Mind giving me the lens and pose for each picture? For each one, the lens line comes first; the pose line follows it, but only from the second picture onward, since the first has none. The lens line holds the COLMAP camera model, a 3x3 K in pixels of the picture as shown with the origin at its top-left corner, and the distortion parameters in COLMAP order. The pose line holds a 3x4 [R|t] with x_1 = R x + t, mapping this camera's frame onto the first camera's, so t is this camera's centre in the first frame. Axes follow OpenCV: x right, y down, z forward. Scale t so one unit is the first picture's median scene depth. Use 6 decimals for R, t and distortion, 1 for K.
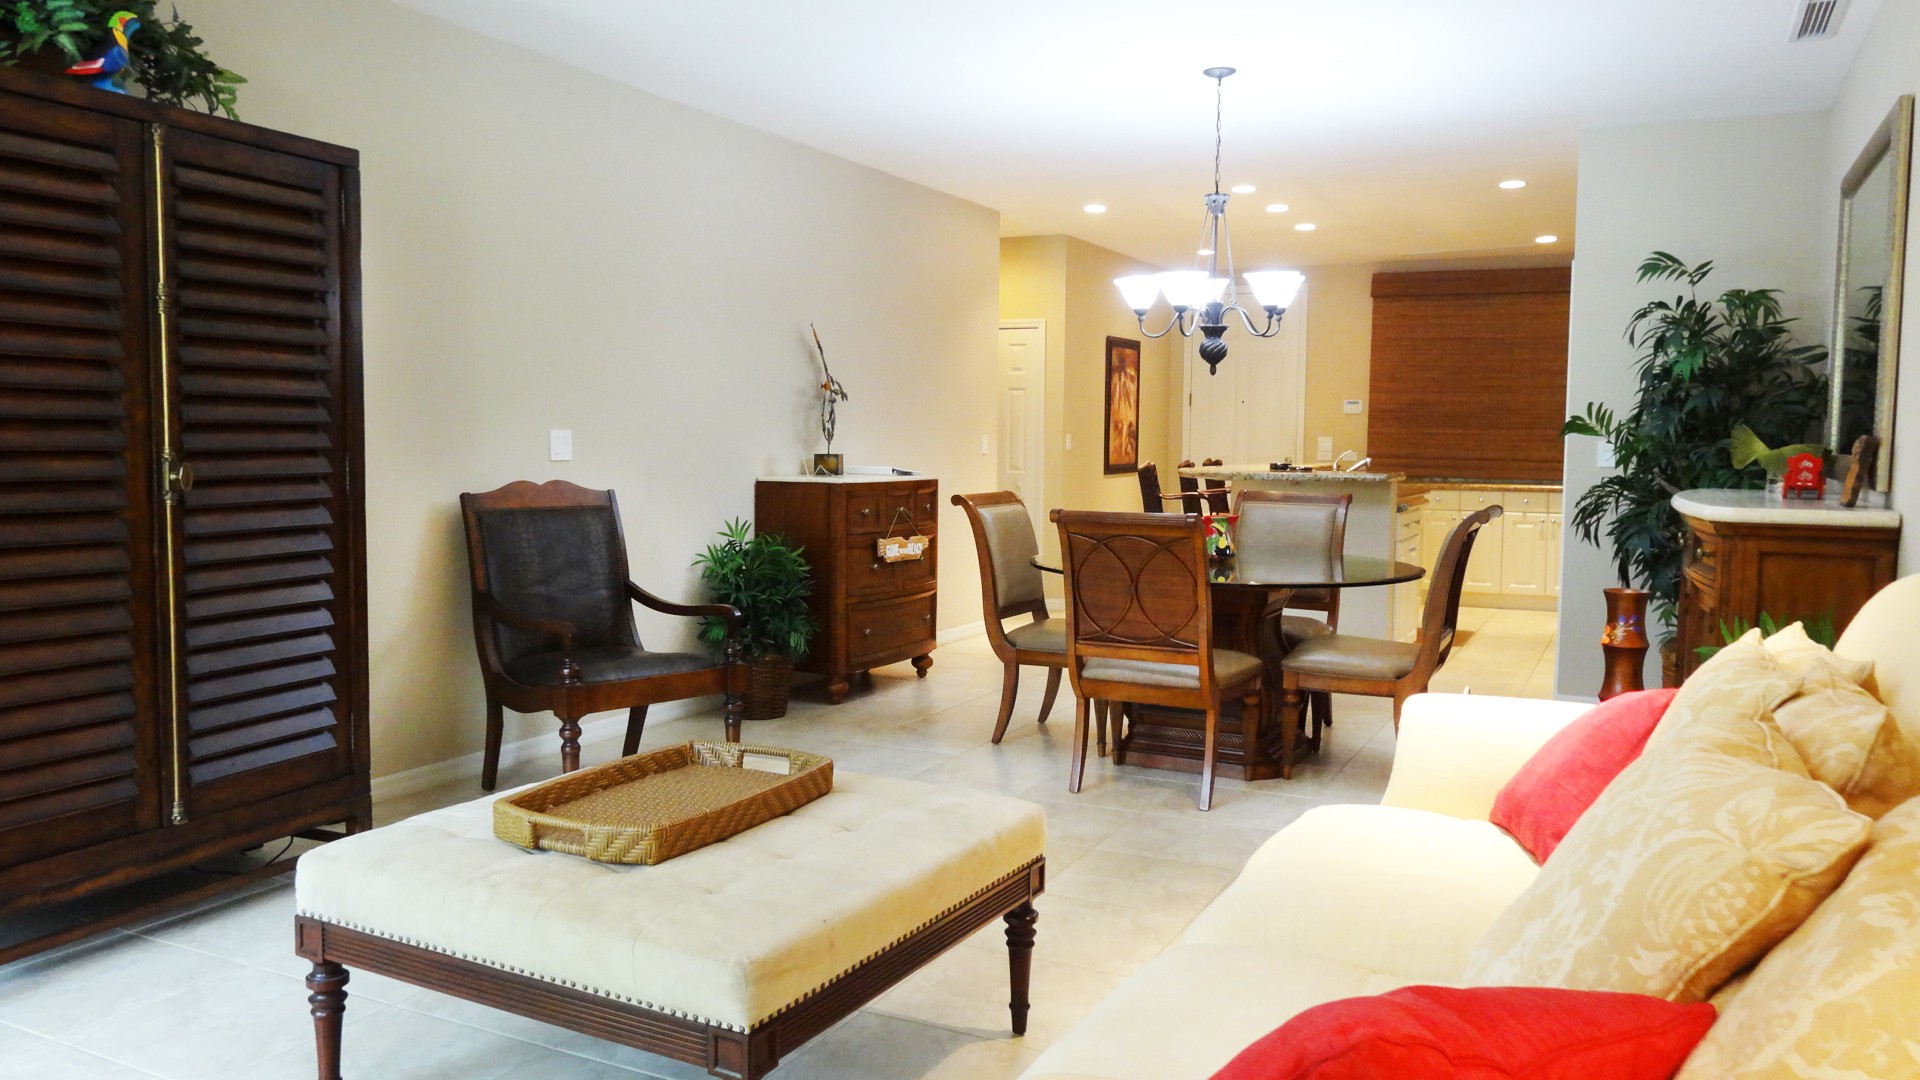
lens RADIAL K [[1405.6, 0, 957.7], [0, 1405.6, 541.0], [0, 0, 1]] dist [0.002151, 0.000233]
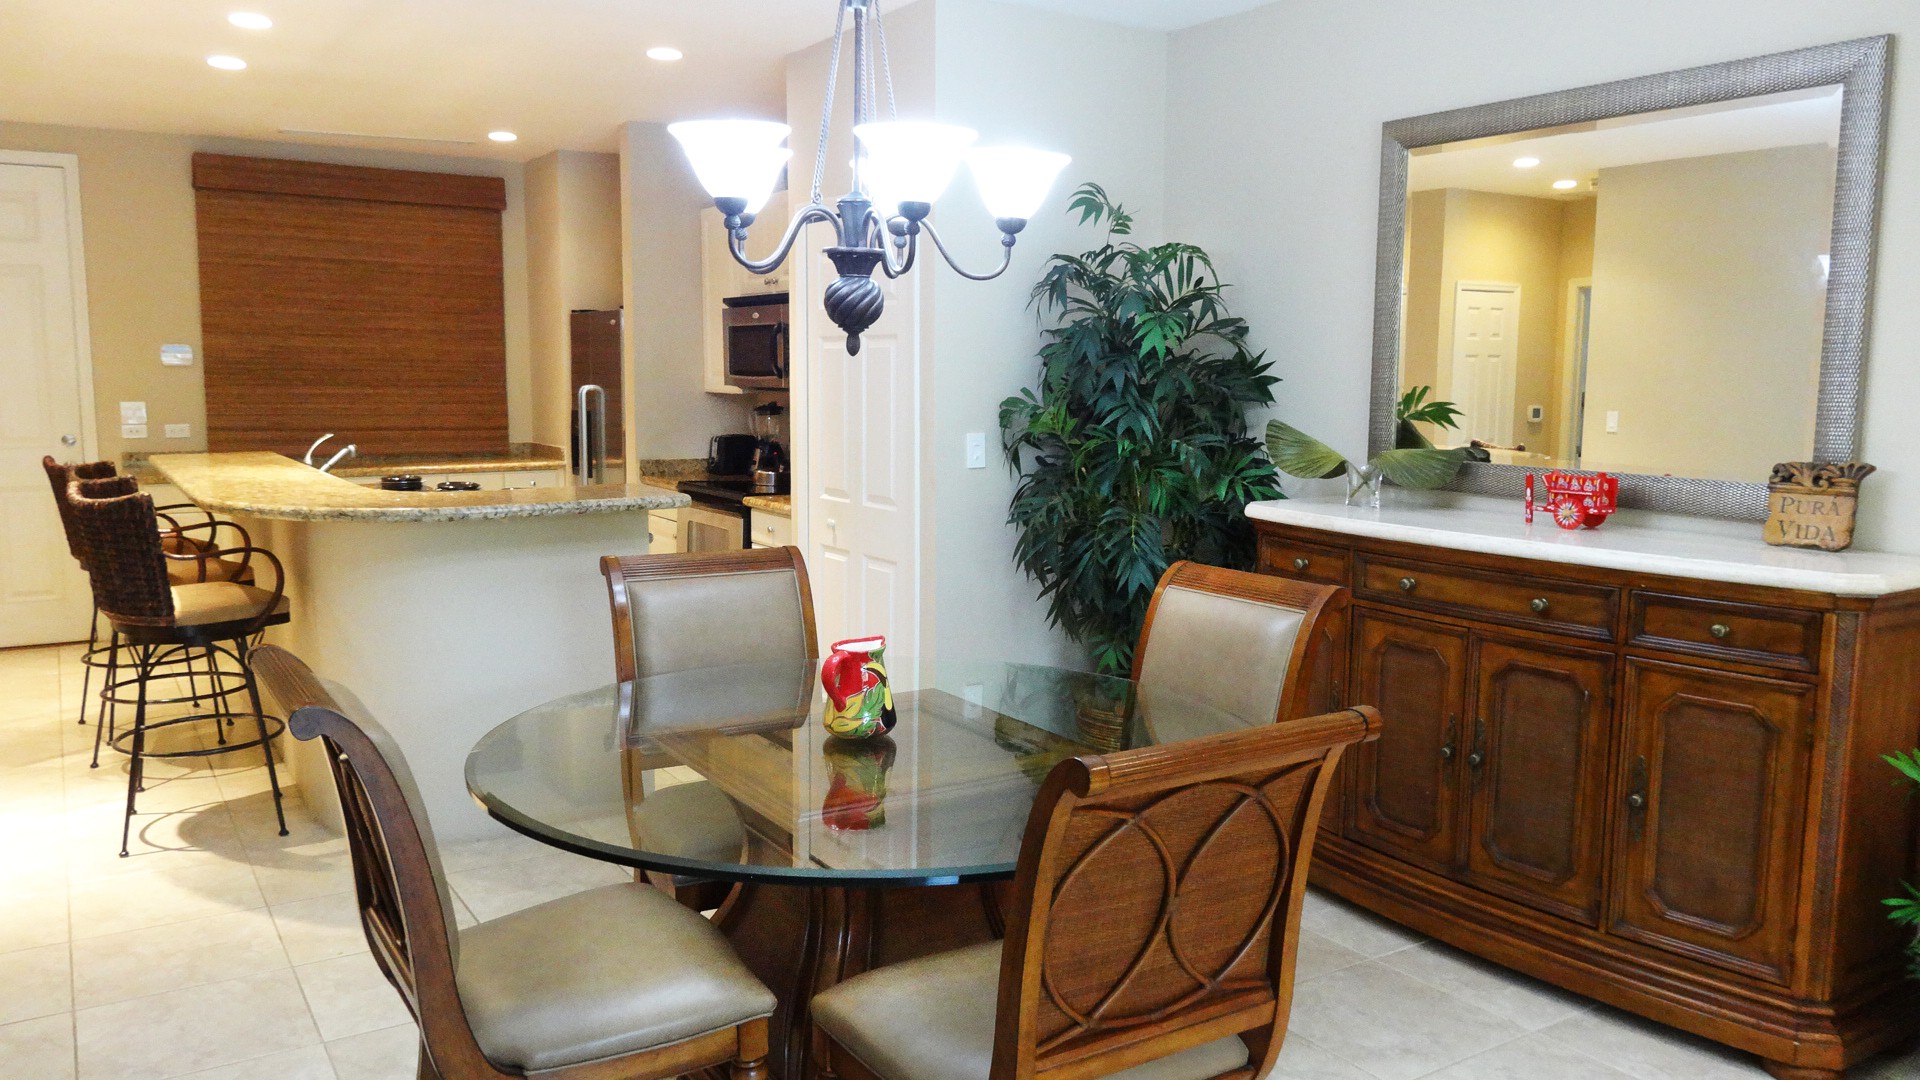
lens RADIAL K [[1405.6, 0, 957.4], [0, 1405.6, 520.9], [0, 0, 1]] dist [0.002151, 0.000233]
pose [[0.512767, -0.100093, 0.852673, -0.103266], [0.063112, 0.994888, 0.078834, -0.049370], [-0.856205, 0.013390, 0.516463, 0.367339]]
